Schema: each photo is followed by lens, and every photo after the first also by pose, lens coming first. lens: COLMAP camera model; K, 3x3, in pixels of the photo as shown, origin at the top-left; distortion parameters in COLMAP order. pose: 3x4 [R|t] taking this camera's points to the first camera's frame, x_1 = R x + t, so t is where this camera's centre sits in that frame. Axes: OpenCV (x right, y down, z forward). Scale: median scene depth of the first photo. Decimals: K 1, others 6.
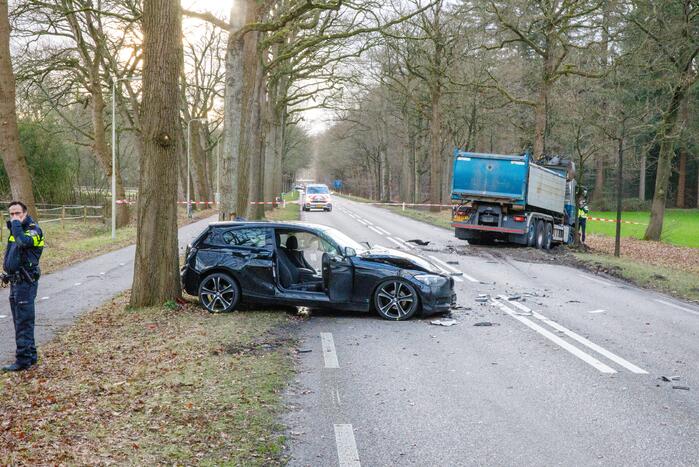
lens RADIAL K [[1134.0, 0, 347.9], [0, 1134.0, 231.2], [0, 0, 1]] dist [0.148309, 0.063653]
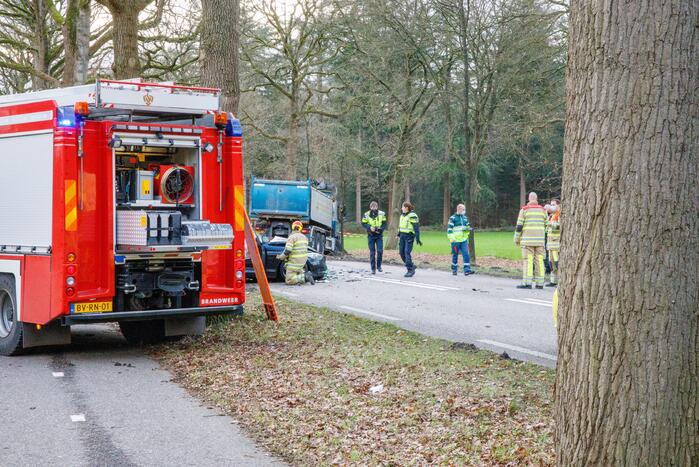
lens RADIAL K [[1146.9, 0, 349.5], [0, 1146.9, 233.5], [0, 0, 1]] dist [0.014399, 0.016442]
pose [[0.966456, -0.029159, 0.255170, -0.123285], [0.035866, 0.999122, -0.021670, 0.020591], [-0.254314, 0.030095, 0.966653, -0.240729]]
